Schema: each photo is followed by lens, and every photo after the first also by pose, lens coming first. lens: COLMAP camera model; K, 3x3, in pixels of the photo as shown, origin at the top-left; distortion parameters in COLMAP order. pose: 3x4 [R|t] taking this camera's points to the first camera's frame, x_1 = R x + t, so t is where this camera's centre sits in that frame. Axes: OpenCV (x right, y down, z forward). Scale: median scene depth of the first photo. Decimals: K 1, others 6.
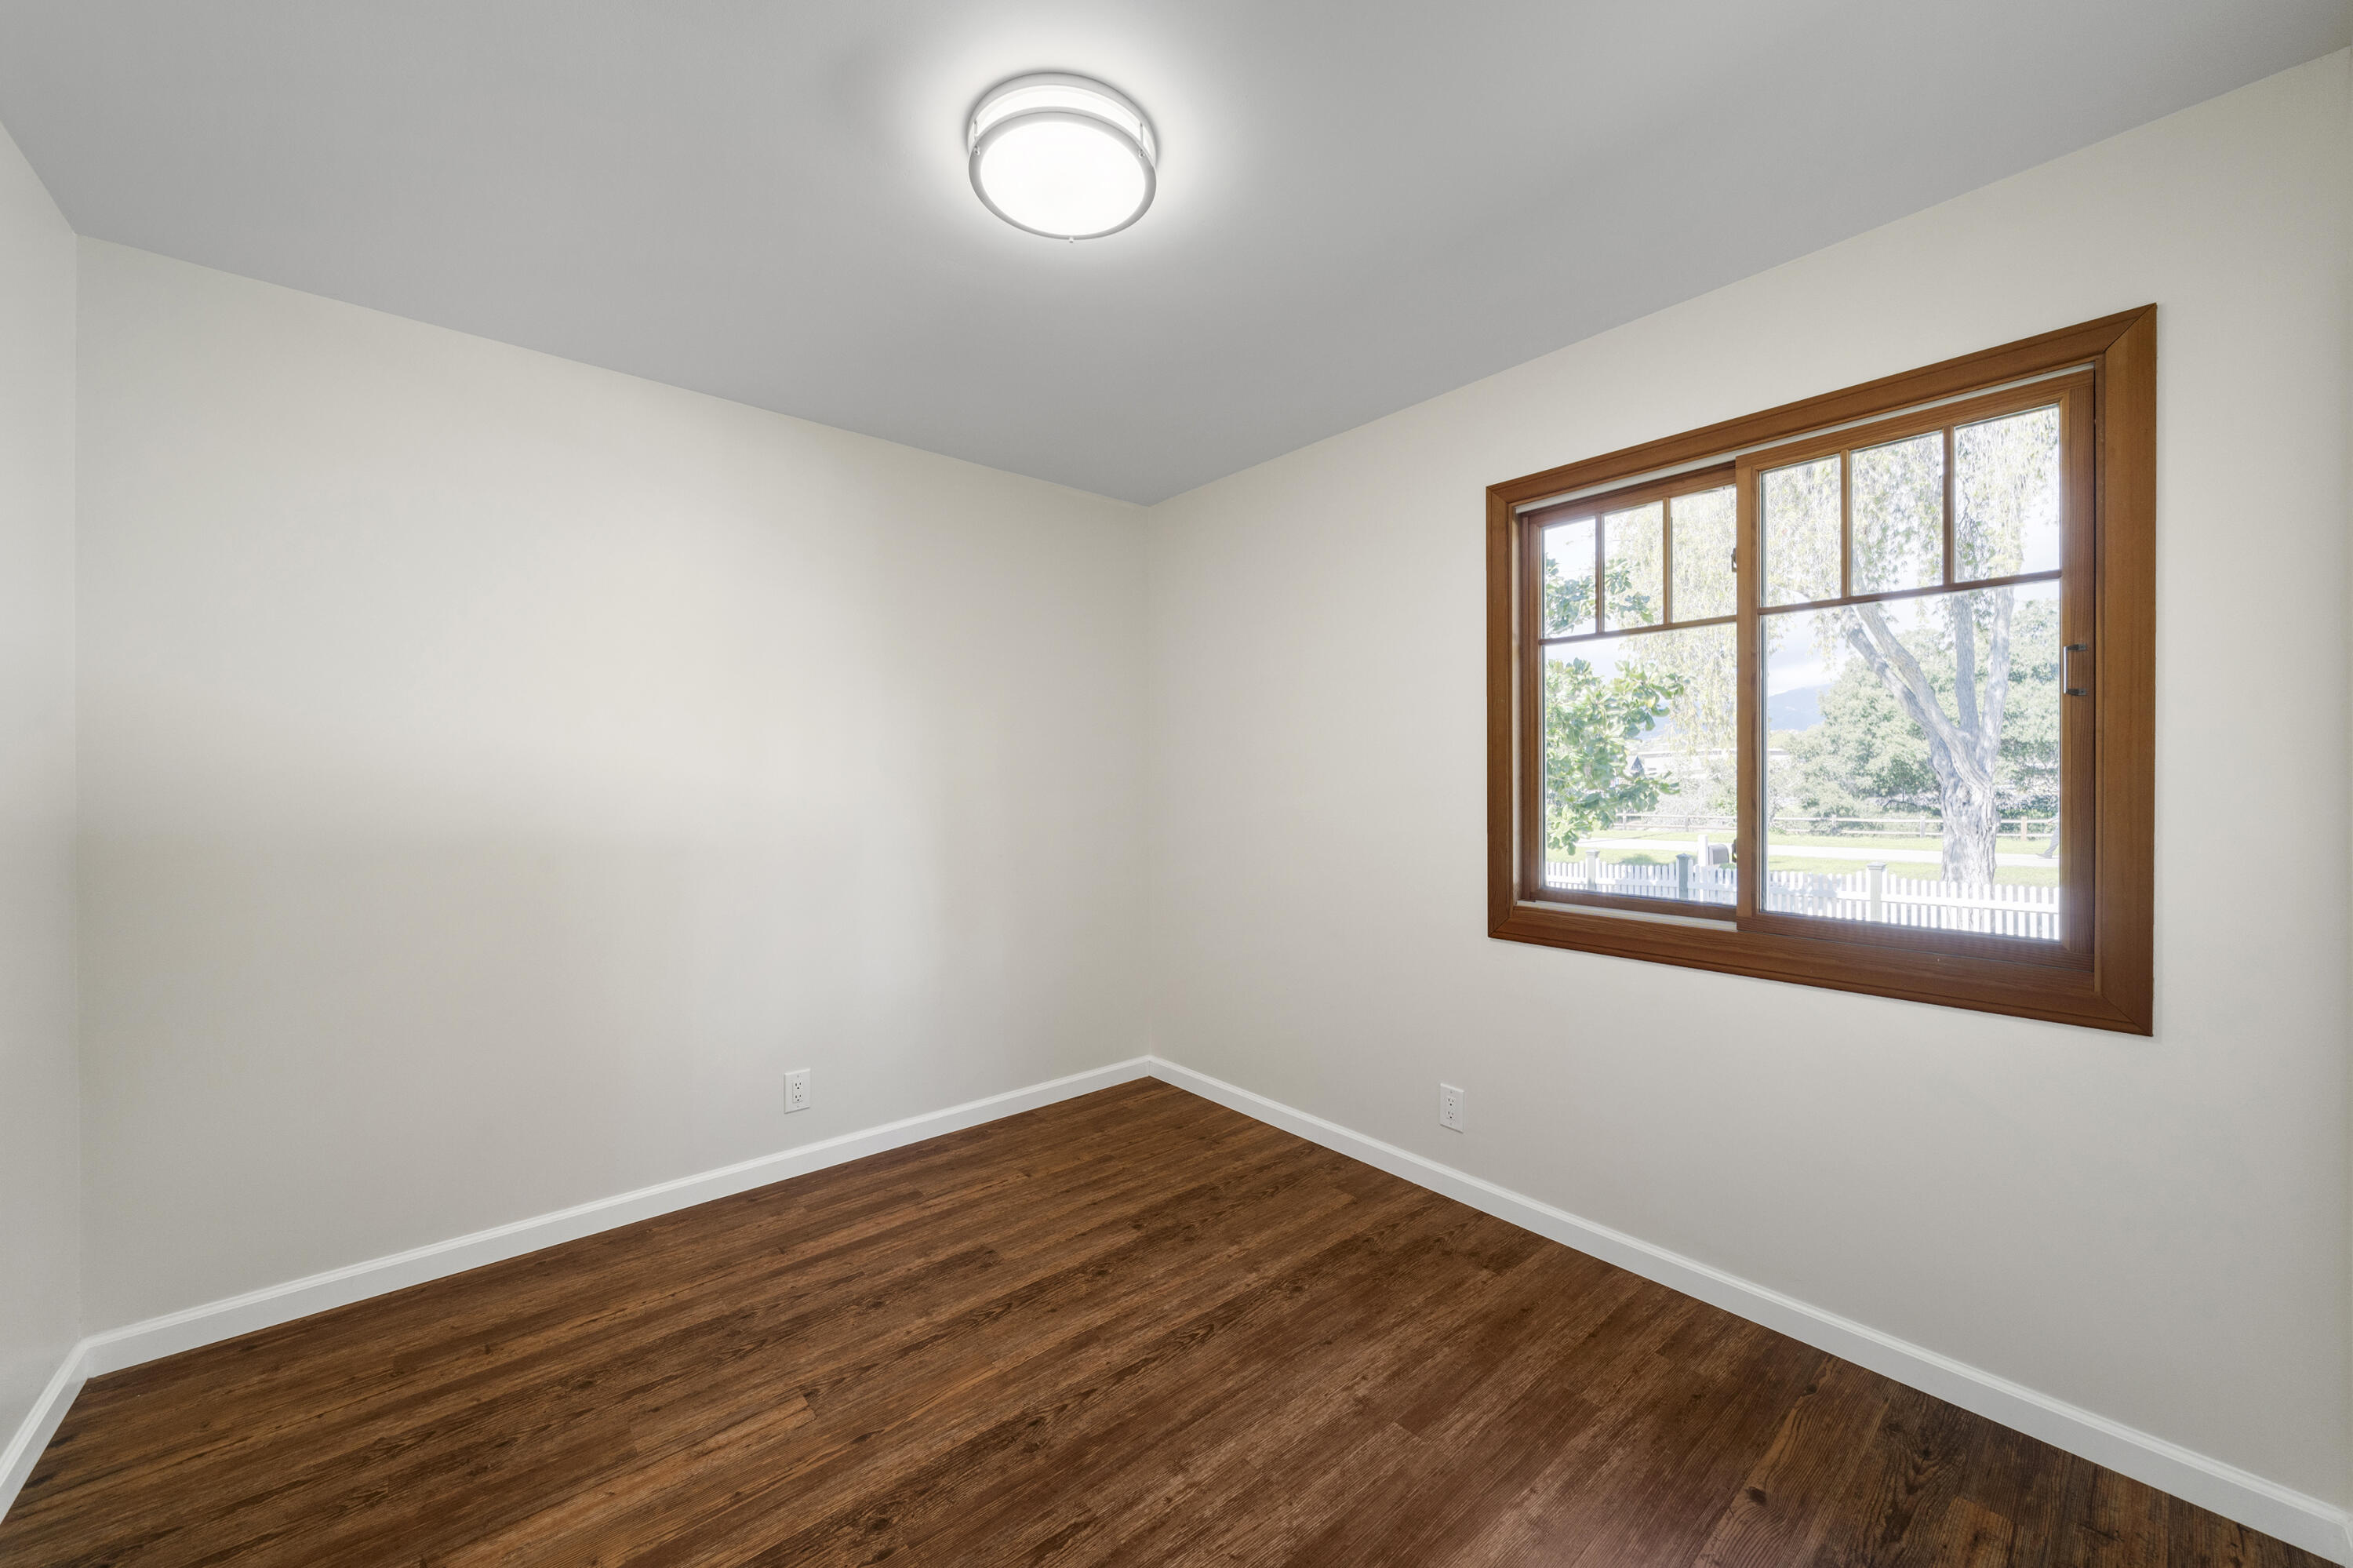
lens RADIAL K [[889.1, 0, 1180.8], [0, 889.1, 789.7], [0, 0, 1]] dist [0.000542, 0.000100]
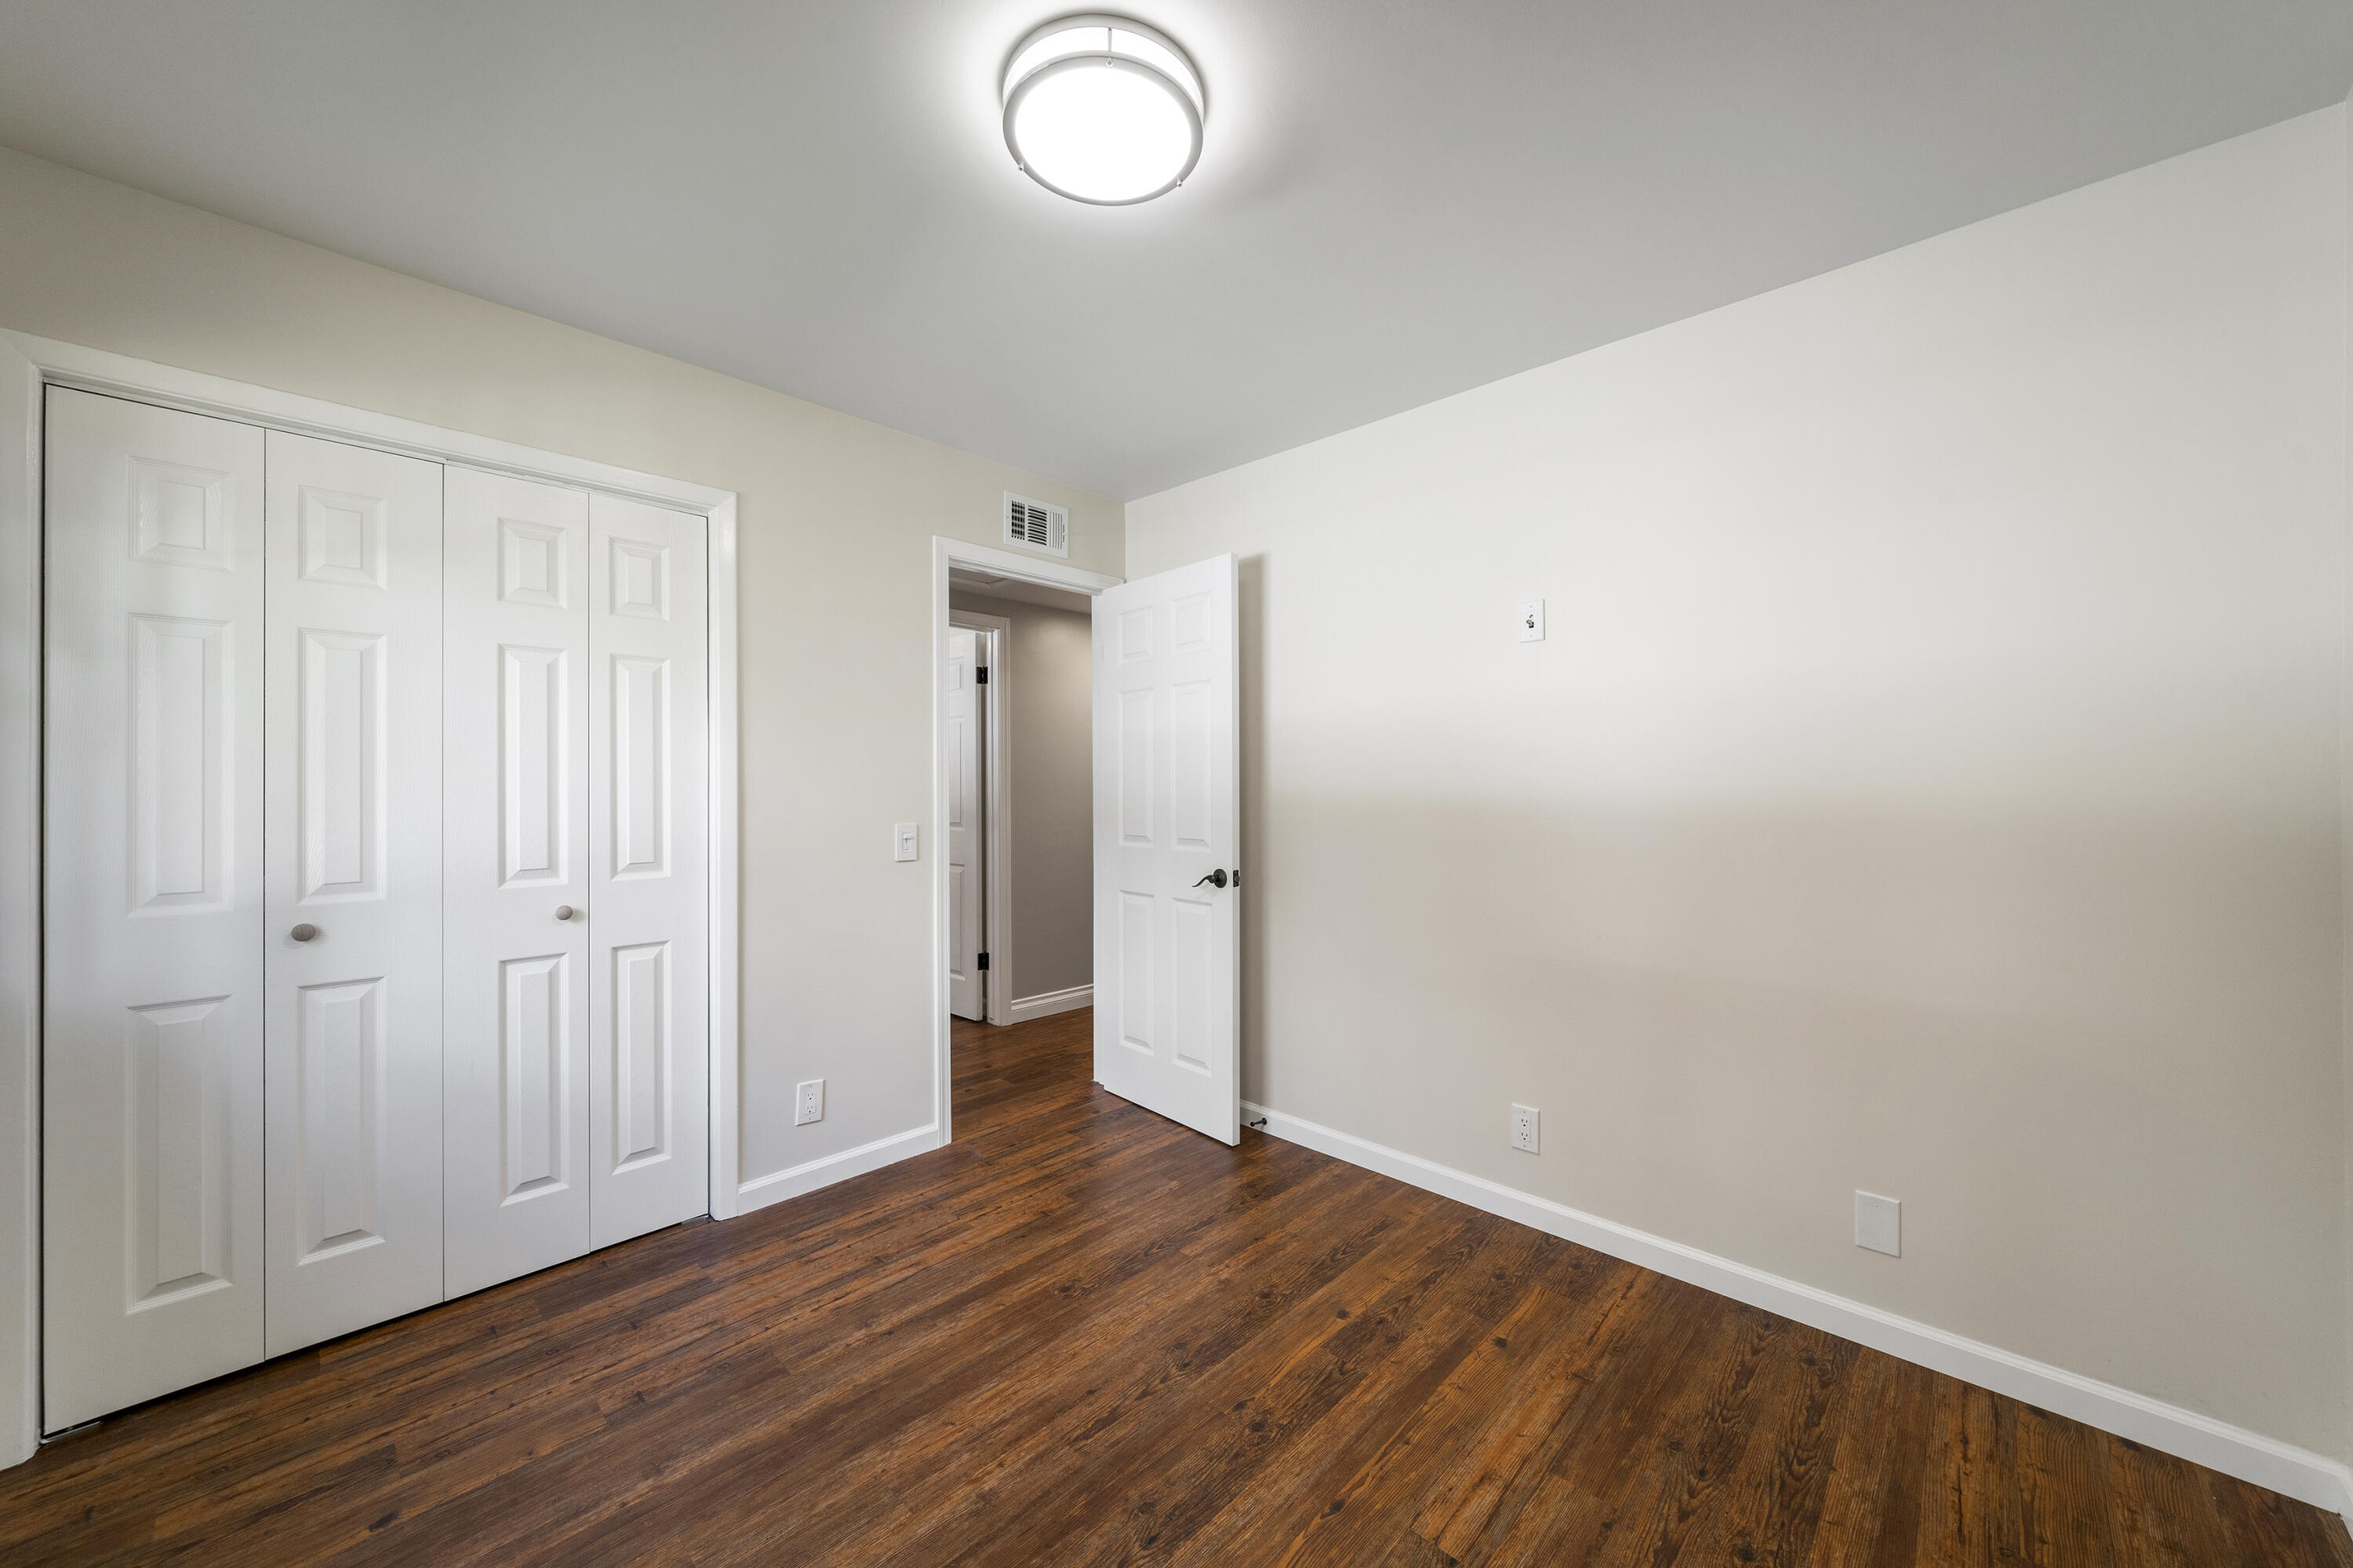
lens RADIAL K [[889.1, 0, 1178.2], [0, 889.1, 782.8], [0, 0, 1]] dist [0.000542, 0.000100]
pose [[-0.995564, 0.003414, -0.094023, -0.121771], [0.002767, 0.999972, 0.007008, -0.013846], [0.094044, 0.006716, -0.995545, 1.990739]]
